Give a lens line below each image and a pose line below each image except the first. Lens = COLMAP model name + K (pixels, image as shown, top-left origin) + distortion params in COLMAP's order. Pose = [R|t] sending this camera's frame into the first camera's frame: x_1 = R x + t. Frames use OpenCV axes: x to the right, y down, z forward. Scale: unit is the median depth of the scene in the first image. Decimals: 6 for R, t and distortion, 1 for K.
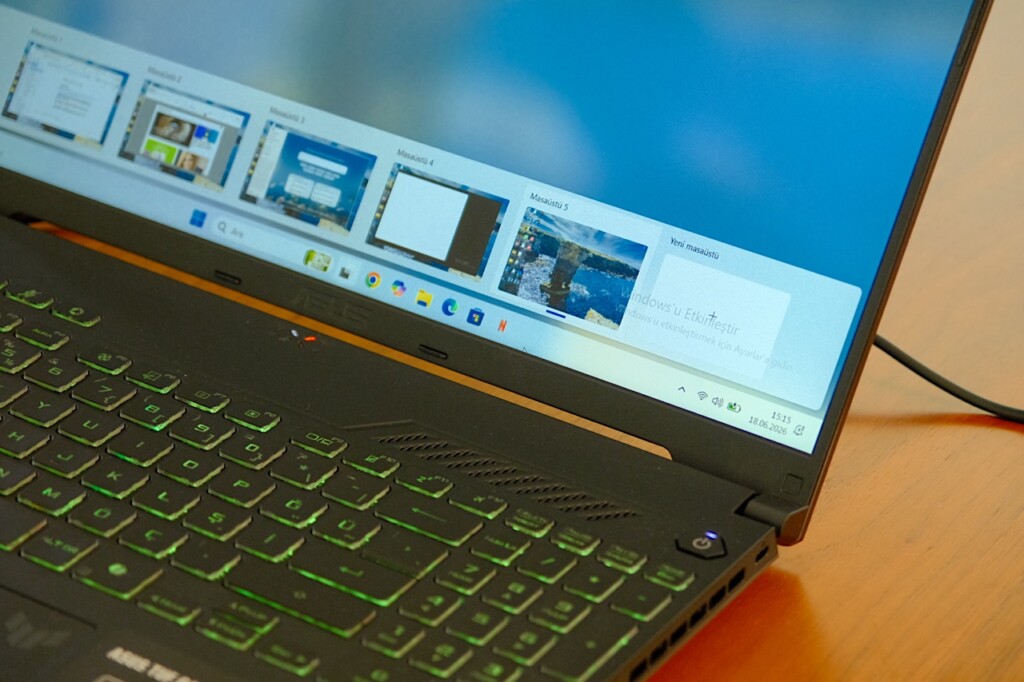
lens RADIAL K [[3672.8, 0, 512.0], [0, 3672.8, 341.0], [0, 0, 1]] dist [-0.176912, 0.097560]
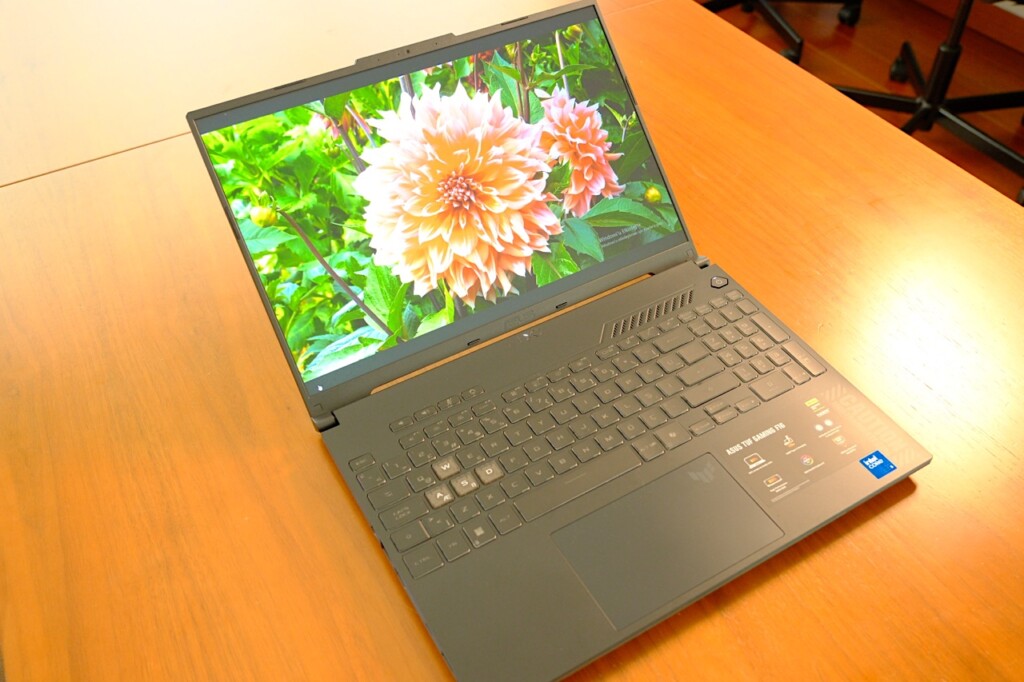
lens RADIAL K [[915.5, 0, 512.0], [0, 915.5, 341.0], [0, 0, 1]] dist [-0.004254, -0.008368]
pose [[0.451227, -0.660418, 0.600202, -0.472628], [0.481546, 0.746432, 0.459296, -0.310667], [-0.751337, 0.081778, 0.654832, 0.662316]]
